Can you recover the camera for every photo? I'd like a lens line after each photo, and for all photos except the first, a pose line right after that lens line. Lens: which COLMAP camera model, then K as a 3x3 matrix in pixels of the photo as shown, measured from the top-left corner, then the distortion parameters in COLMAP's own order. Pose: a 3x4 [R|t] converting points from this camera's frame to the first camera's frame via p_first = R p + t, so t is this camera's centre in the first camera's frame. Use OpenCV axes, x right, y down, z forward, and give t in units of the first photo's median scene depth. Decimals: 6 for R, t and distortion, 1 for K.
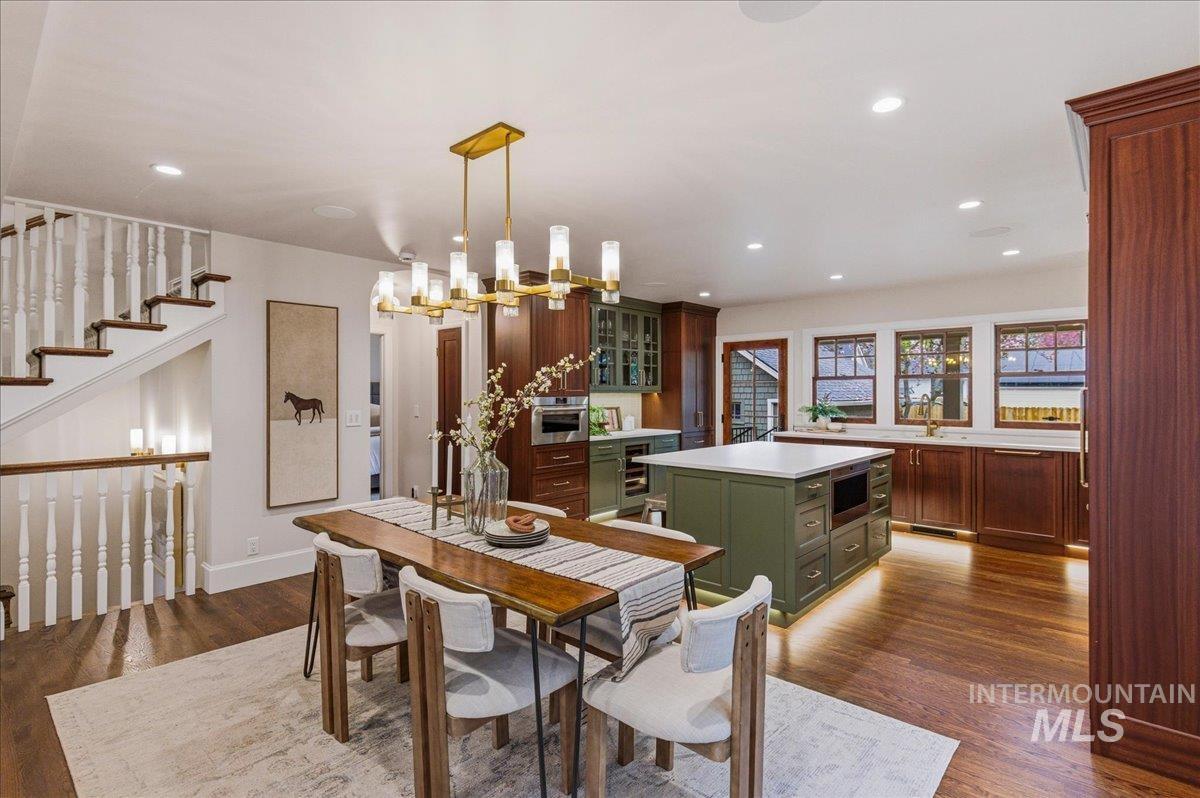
lens RADIAL K [[569.7, 0, 608.1], [0, 569.7, 396.5], [0, 0, 1]] dist [0.014349, 0.001216]
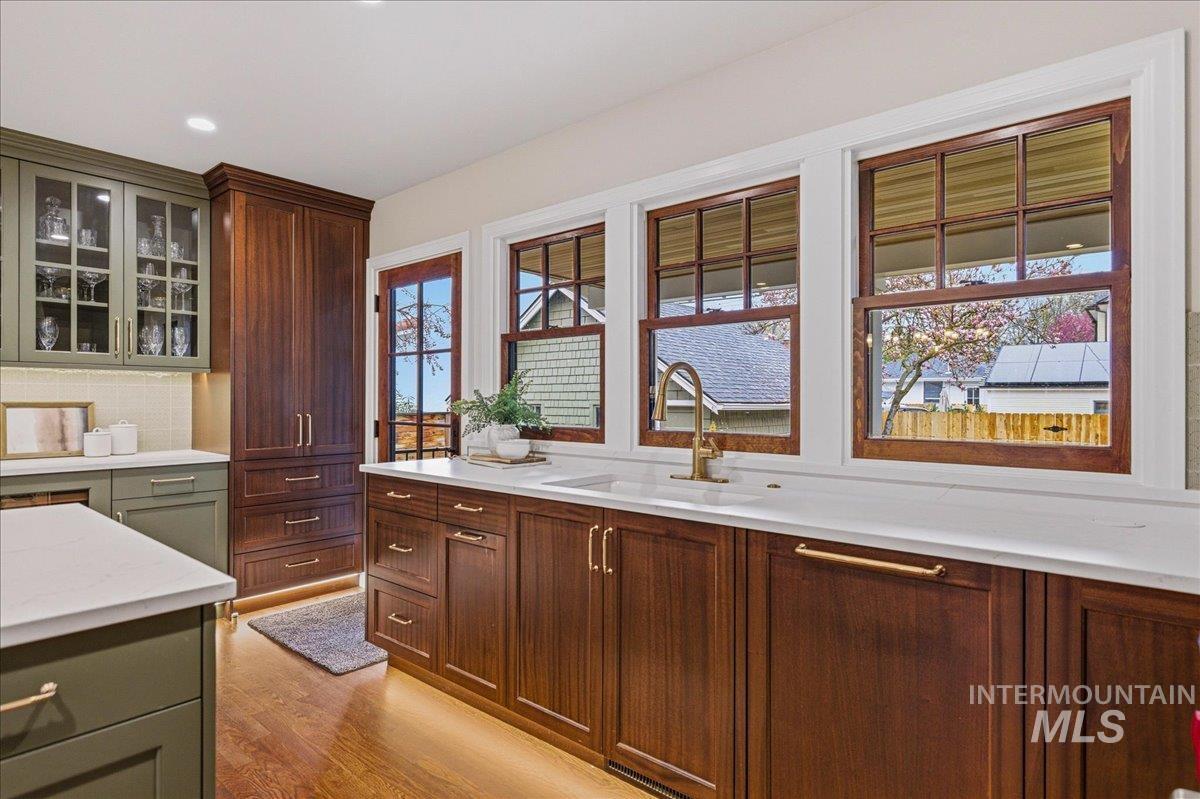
lens RADIAL K [[632.4, 0, 600.4], [0, 632.4, 399.6], [0, 0, 1]] dist [-0.000190, -0.001215]
pose [[0.999697, 0.002665, 0.024471, 0.476024], [-0.002532, 0.999982, -0.005483, 0.020801], [-0.024485, 0.005420, 0.999685, 0.580449]]
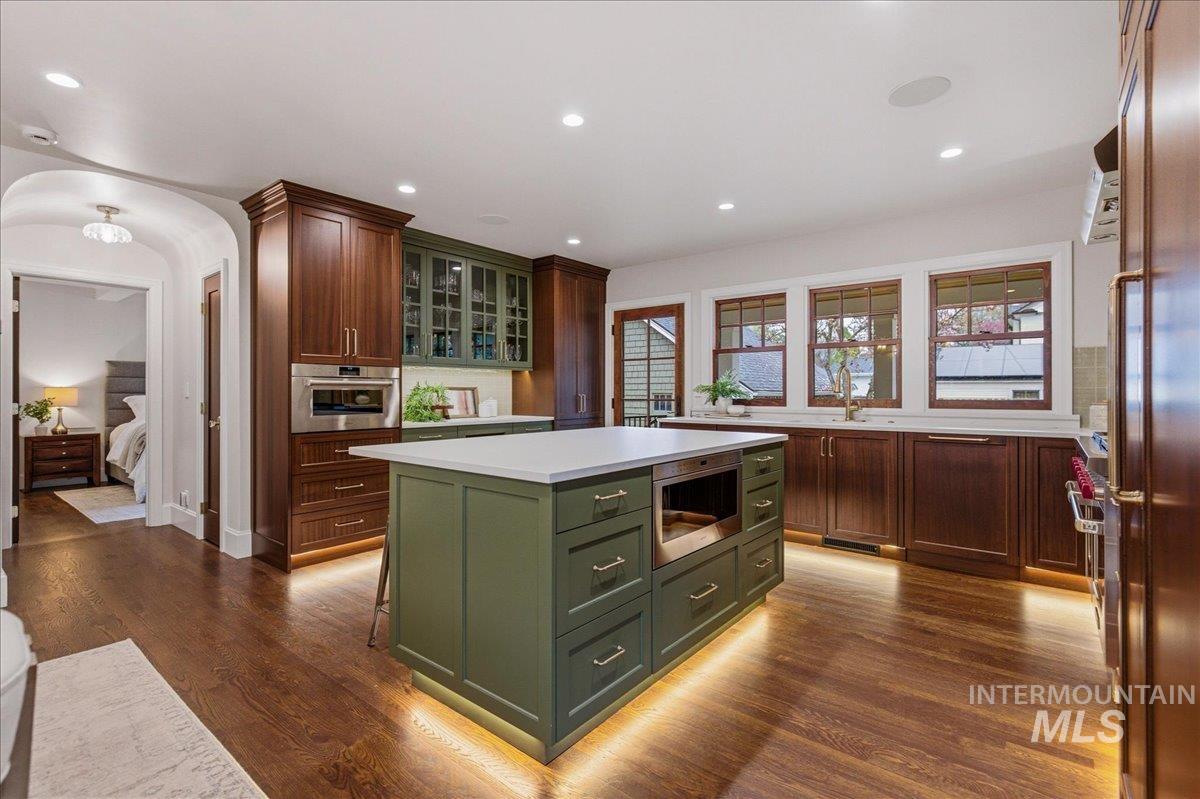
lens RADIAL K [[545.6, 0, 598.4], [0, 545.6, 397.9], [0, 0, 1]] dist [0.000184, -0.001308]
pose [[0.998931, -0.000247, 0.046224, 0.180604], [-0.000032, 0.999982, 0.006047, 0.033216], [-0.046224, -0.006043, 0.998913, 0.265816]]
